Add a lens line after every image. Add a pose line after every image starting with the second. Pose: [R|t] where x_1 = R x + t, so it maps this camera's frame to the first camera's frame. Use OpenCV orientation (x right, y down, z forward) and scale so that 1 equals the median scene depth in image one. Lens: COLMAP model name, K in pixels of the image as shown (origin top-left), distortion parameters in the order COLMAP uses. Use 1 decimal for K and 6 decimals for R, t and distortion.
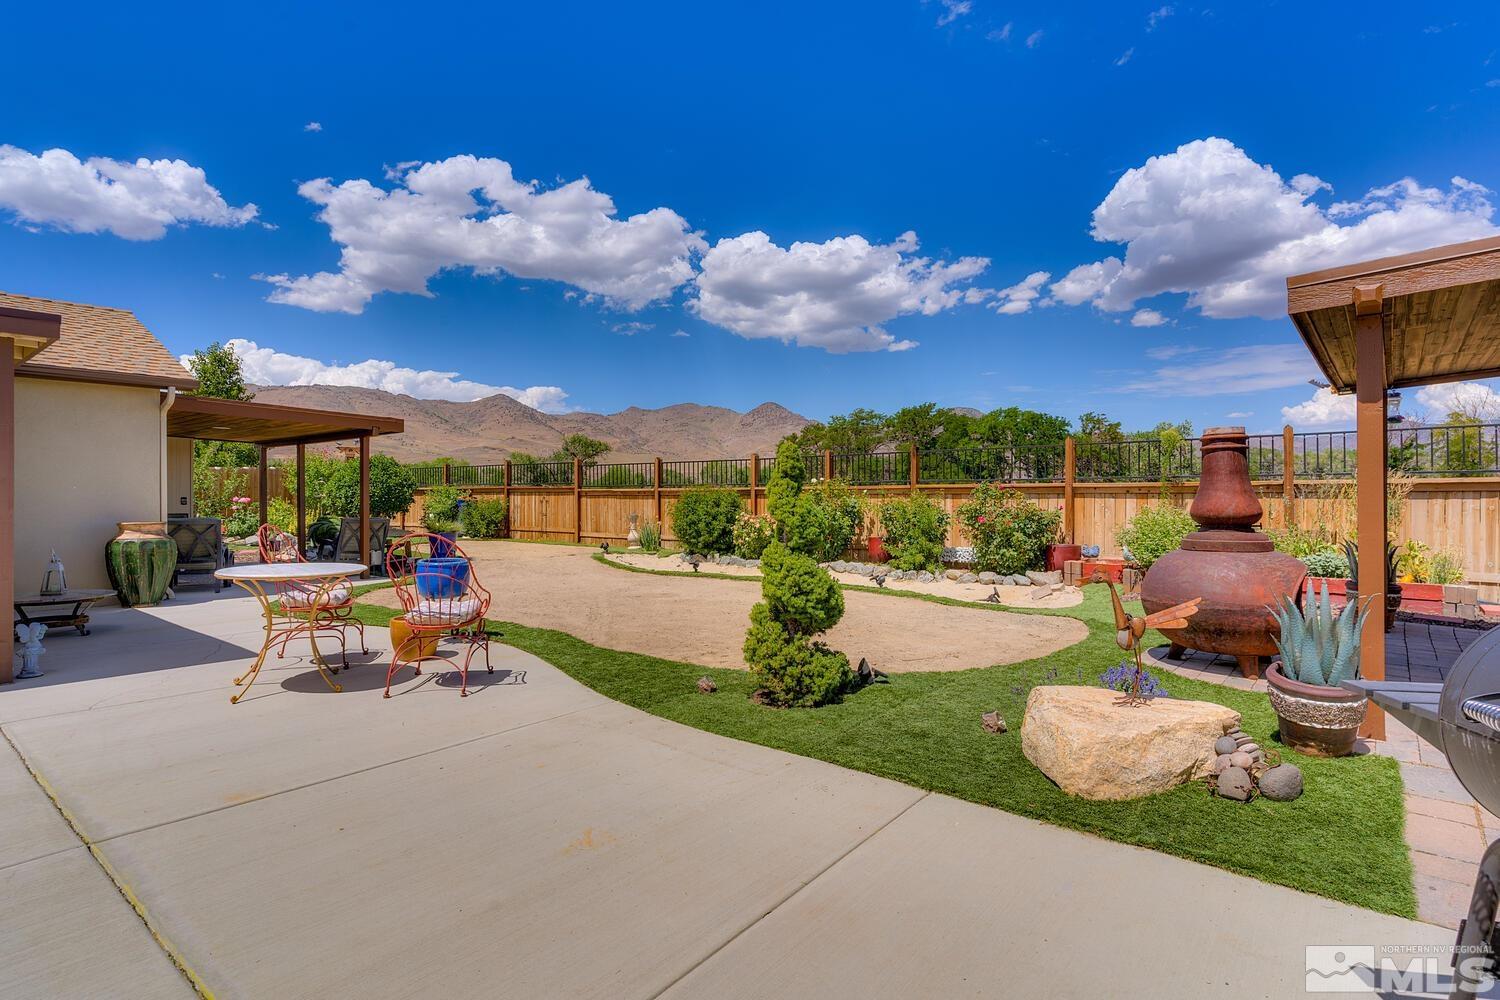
lens RADIAL K [[730.3, 0, 747.8], [0, 730.3, 474.1], [0, 0, 1]] dist [0.001735, -0.000636]
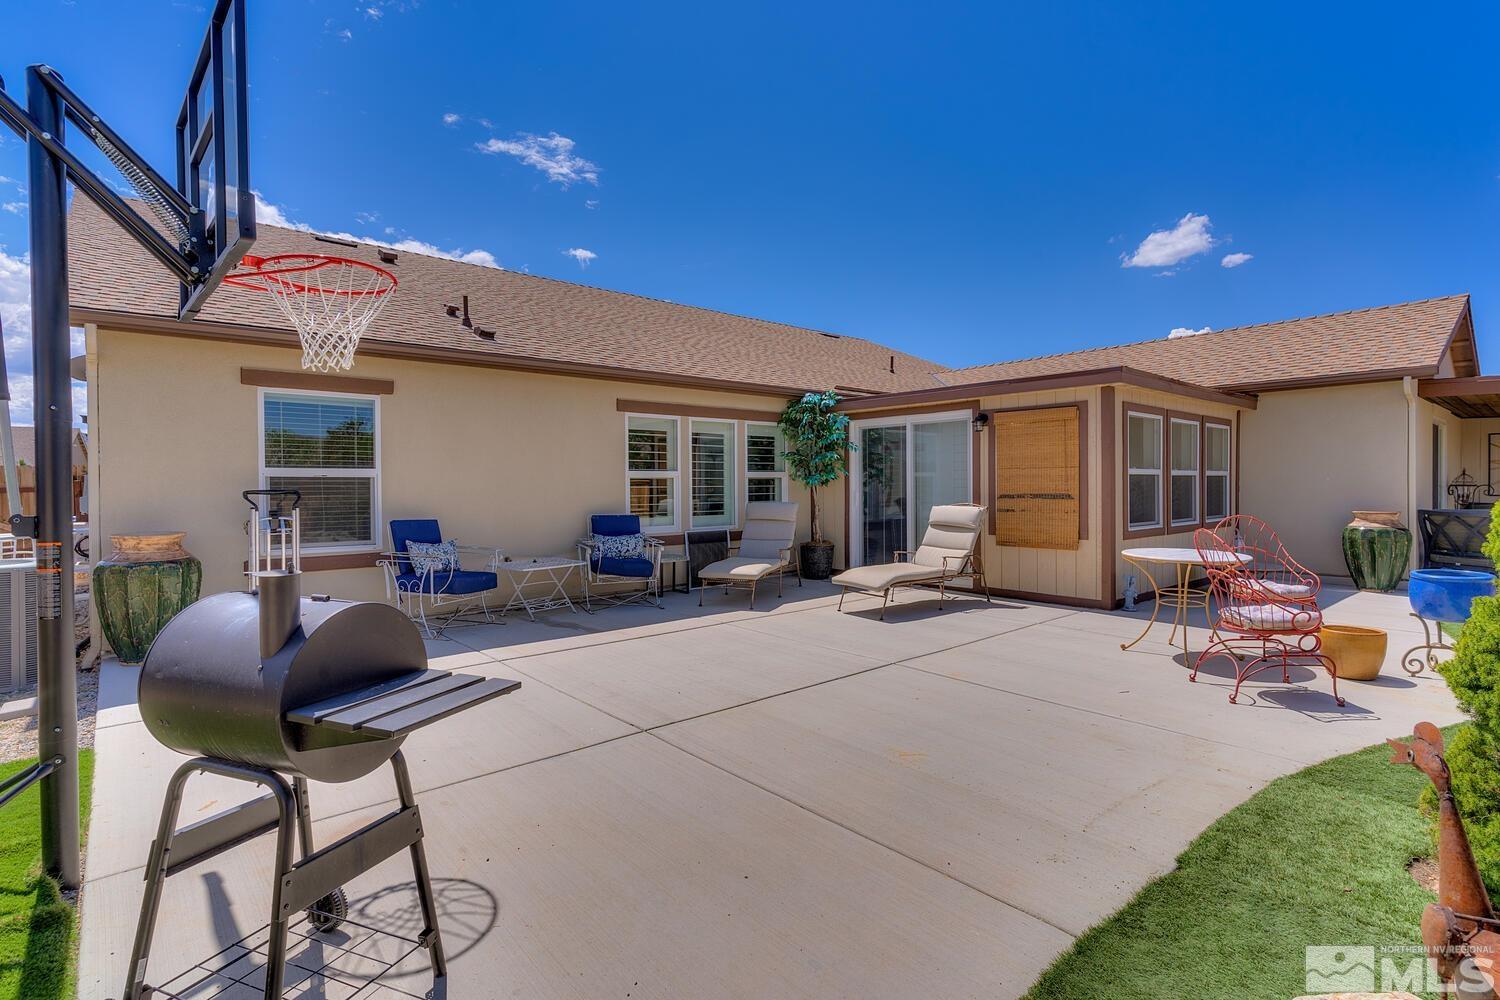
lens RADIAL K [[730.3, 0, 747.8], [0, 730.3, 474.1], [0, 0, 1]] dist [0.001735, -0.000636]
pose [[-0.183061, -0.010656, -0.983044, 0.190985], [0.033880, 0.999279, -0.017141, -0.000136], [0.982518, -0.036443, -0.182568, 0.159769]]
